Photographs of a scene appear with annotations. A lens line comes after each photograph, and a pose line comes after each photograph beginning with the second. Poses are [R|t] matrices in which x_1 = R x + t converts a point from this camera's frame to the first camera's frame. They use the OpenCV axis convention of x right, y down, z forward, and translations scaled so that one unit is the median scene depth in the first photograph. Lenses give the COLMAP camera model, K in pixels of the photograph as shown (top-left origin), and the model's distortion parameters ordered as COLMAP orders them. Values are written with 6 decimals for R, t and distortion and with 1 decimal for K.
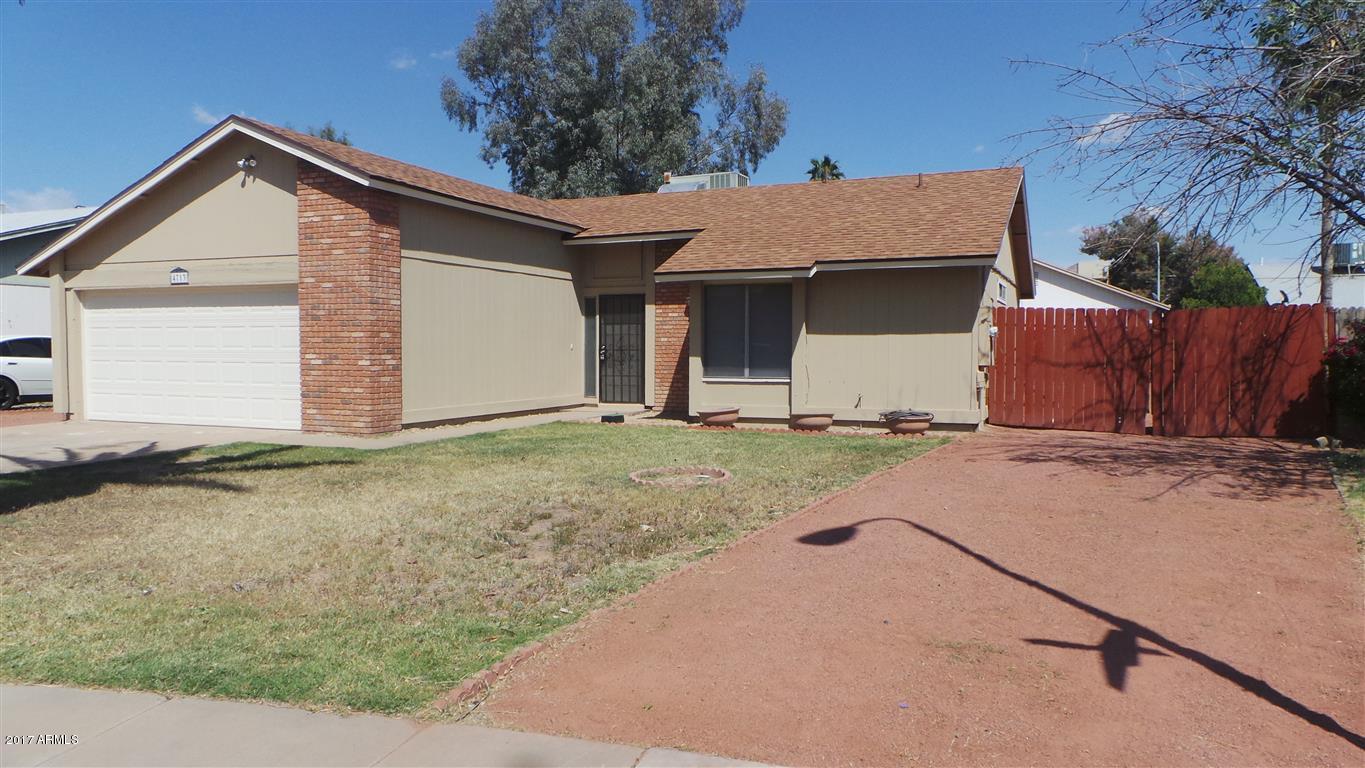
lens RADIAL K [[946.4, 0, 678.7], [0, 946.4, 377.3], [0, 0, 1]] dist [0.006165, 0.002861]
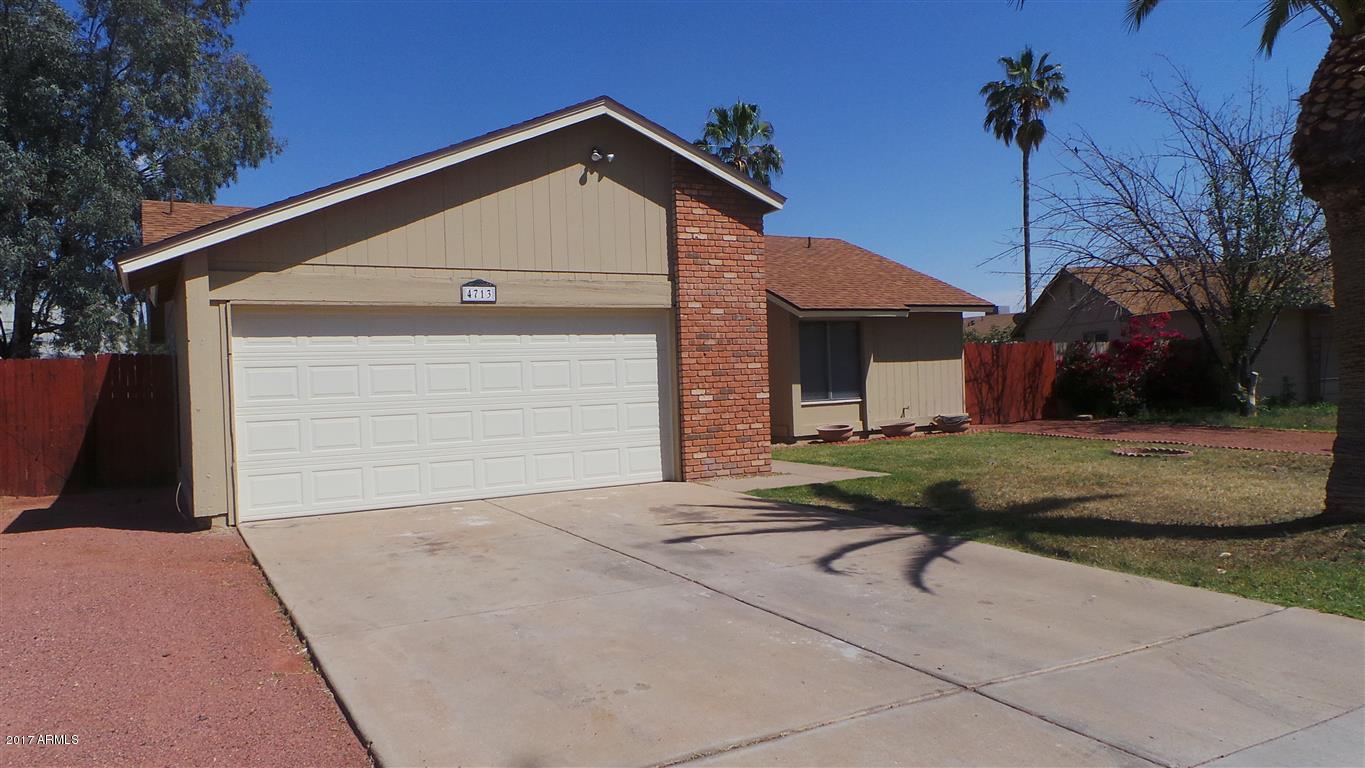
lens RADIAL K [[946.4, 0, 677.9], [0, 946.4, 391.2], [0, 0, 1]] dist [0.006165, 0.002861]
pose [[0.608033, -0.034608, 0.793157, -1.064398], [0.058249, 0.998302, -0.001094, -0.022403], [-0.791772, 0.046866, 0.609016, 0.470192]]
